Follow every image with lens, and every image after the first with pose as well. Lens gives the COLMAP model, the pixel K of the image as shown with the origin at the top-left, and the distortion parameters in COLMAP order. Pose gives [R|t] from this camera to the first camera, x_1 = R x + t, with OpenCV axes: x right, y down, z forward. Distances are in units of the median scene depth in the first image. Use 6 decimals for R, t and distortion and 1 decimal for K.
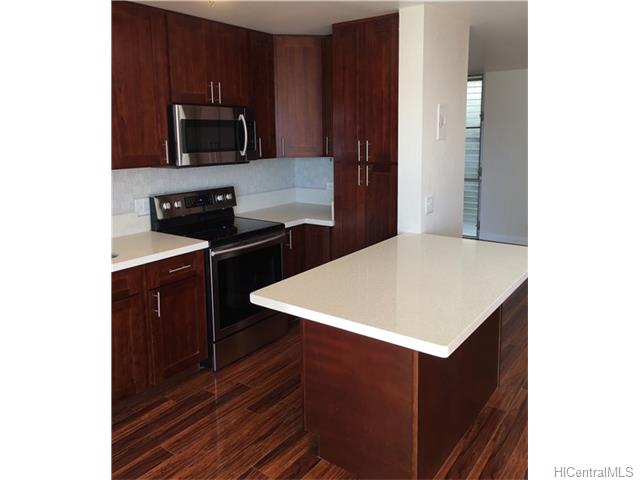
lens RADIAL K [[475.9, 0, 321.3], [0, 475.9, 200.1], [0, 0, 1]] dist [0.028267, -0.002107]
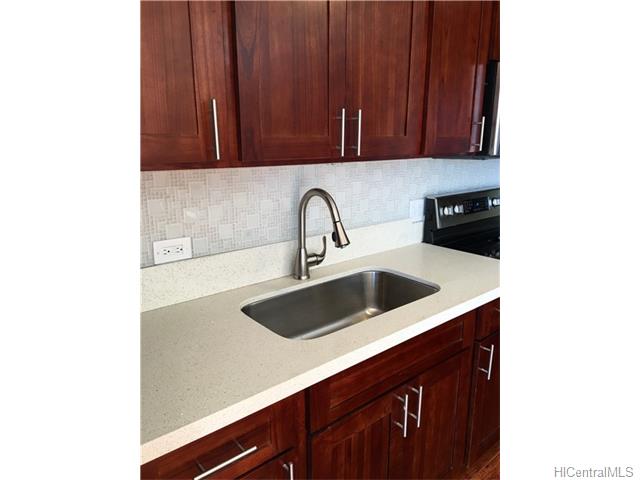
lens RADIAL K [[407.3, 0, 320.0], [0, 407.3, 240.0], [0, 0, 1]] dist [0.019170, -0.000560]
pose [[0.971198, 0.067169, -0.228610, -0.371001], [-0.043315, 0.993227, 0.107812, -0.003038], [0.234303, -0.094805, 0.967530, 0.331663]]
